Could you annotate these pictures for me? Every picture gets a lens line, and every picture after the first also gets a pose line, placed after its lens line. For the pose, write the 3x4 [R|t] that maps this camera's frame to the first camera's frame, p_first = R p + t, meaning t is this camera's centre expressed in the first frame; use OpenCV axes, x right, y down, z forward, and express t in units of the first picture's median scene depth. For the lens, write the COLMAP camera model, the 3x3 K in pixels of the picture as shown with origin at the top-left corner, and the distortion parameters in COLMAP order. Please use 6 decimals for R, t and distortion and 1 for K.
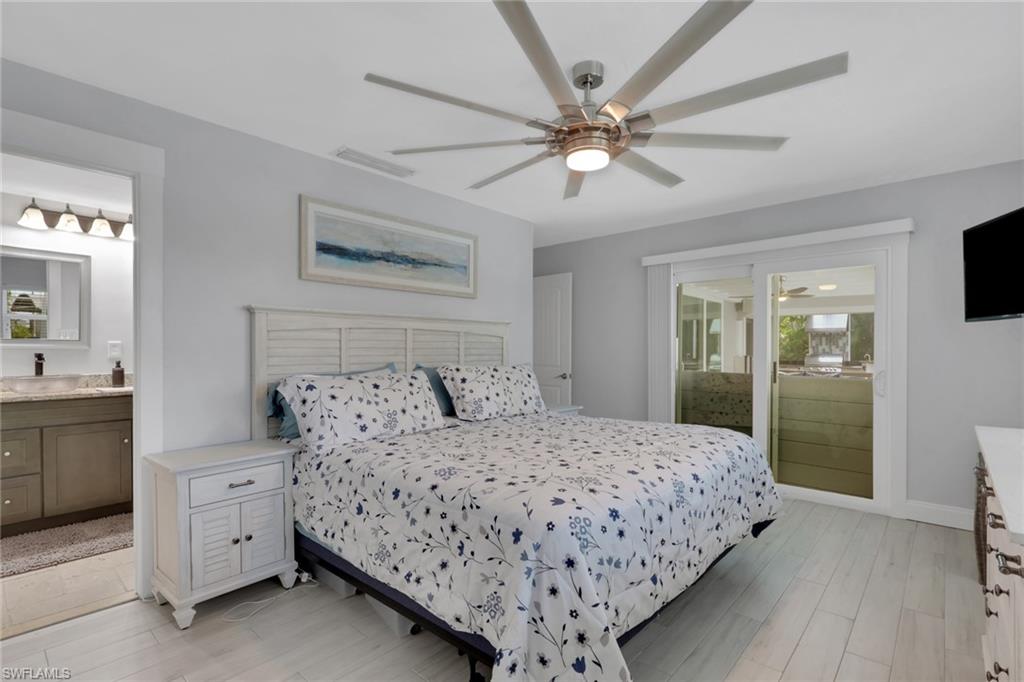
lens RADIAL K [[482.2, 0, 482.8], [0, 482.2, 350.9], [0, 0, 1]] dist [-0.006852, 0.001960]
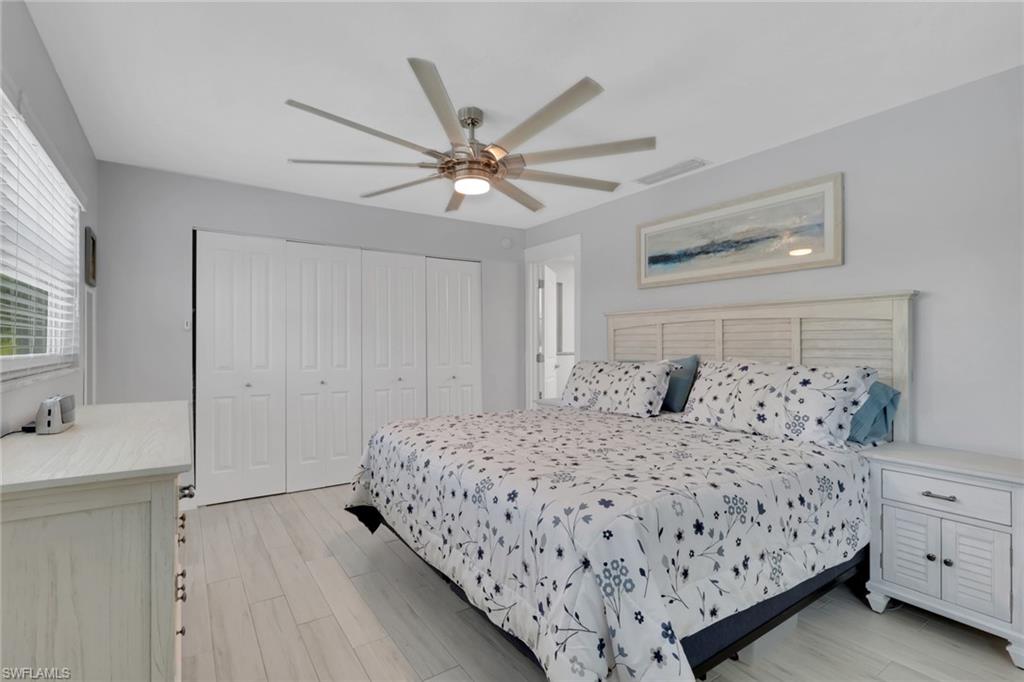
lens RADIAL K [[482.2, 0, 510.9], [0, 482.2, 341.6], [0, 0, 1]] dist [-0.006852, 0.001960]
pose [[-0.202144, 0.007392, -0.979328, 0.869665], [0.011922, 0.999916, 0.005086, -0.012909], [0.979283, -0.010647, -0.202216, 0.804281]]
